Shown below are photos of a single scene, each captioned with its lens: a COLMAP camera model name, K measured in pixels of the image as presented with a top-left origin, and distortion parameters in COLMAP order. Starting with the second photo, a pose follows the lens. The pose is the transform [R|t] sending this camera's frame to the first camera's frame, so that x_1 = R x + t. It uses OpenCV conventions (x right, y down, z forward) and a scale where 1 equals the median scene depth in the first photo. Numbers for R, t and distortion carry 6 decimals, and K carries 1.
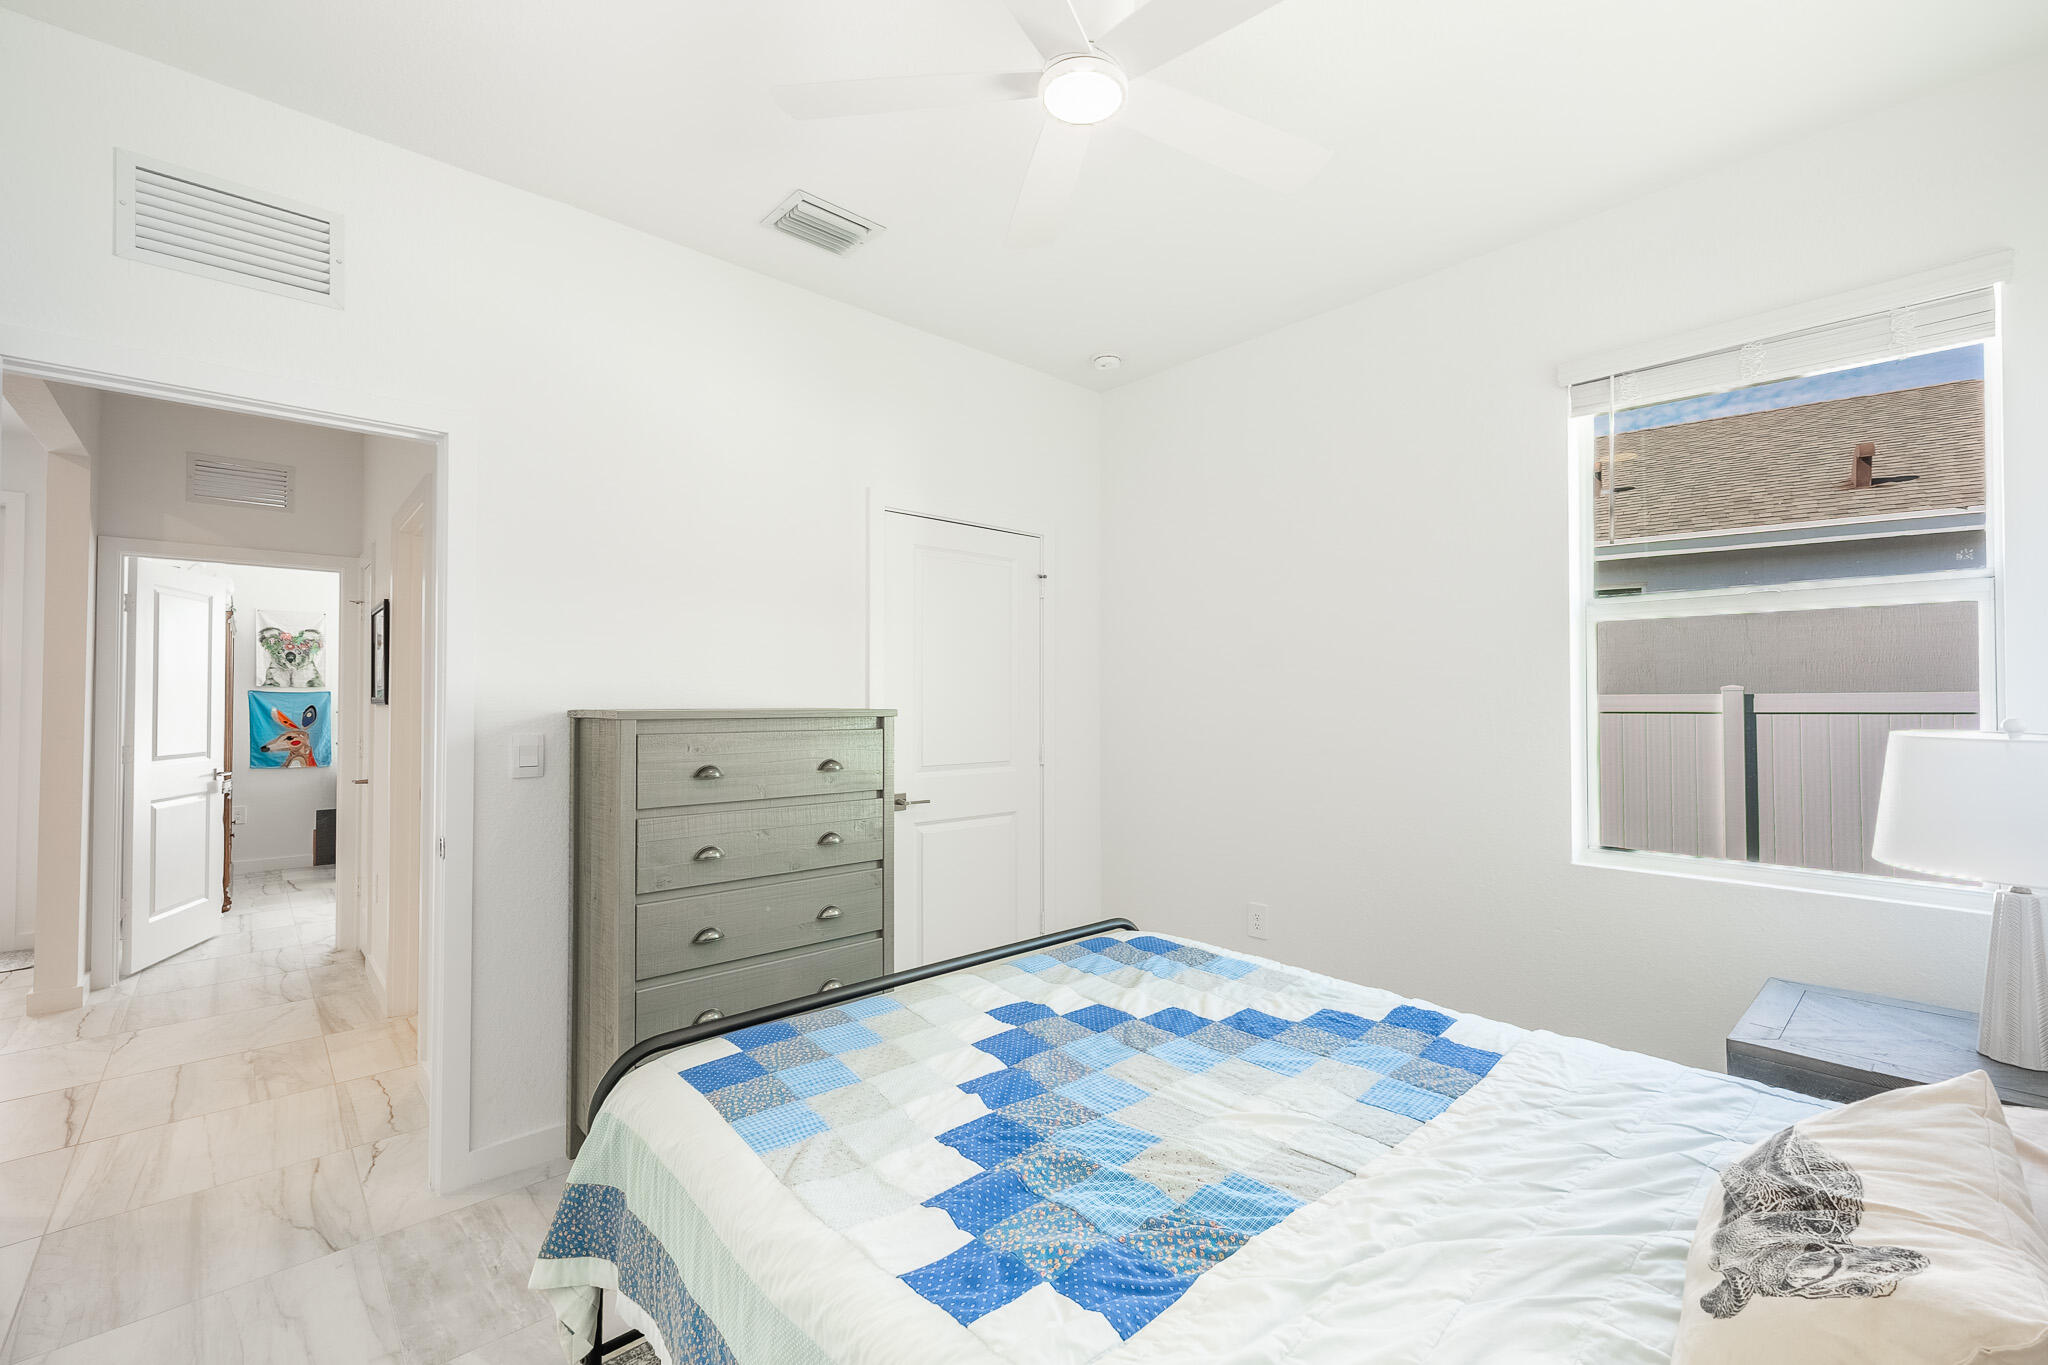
lens RADIAL K [[893.8, 0, 1030.8], [0, 893.8, 681.0], [0, 0, 1]] dist [0.005937, 0.003389]
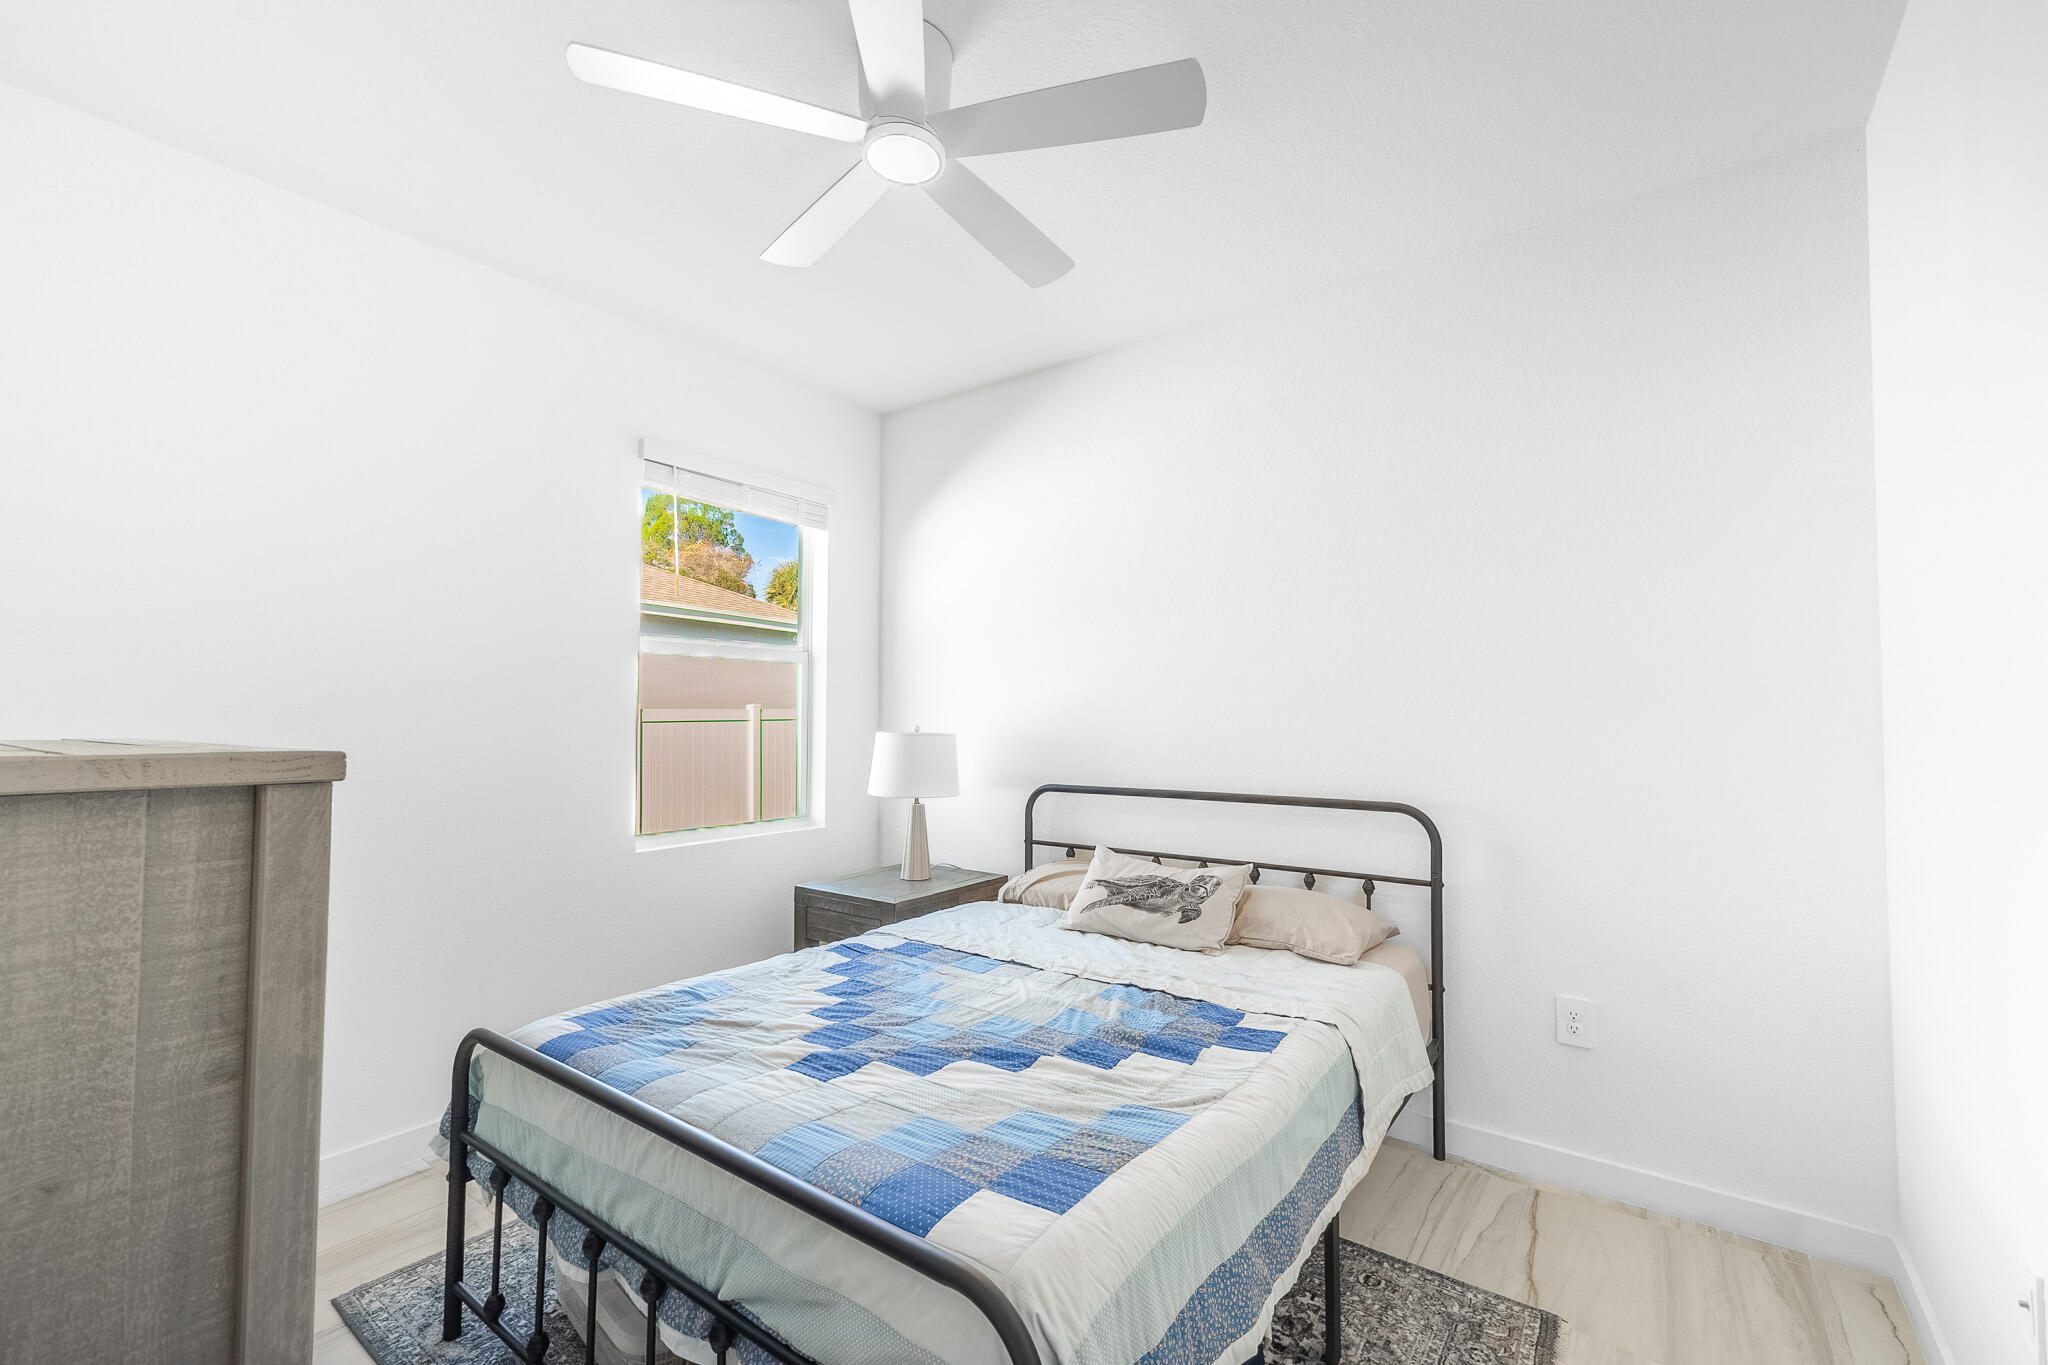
lens RADIAL K [[893.8, 0, 1034.3], [0, 893.8, 686.3], [0, 0, 1]] dist [0.005937, 0.003389]
pose [[-0.190501, 0.033949, 0.981100, -0.865803], [-0.003550, 0.999372, -0.035270, 0.023468], [-0.981681, -0.010202, -0.190261, 0.893893]]
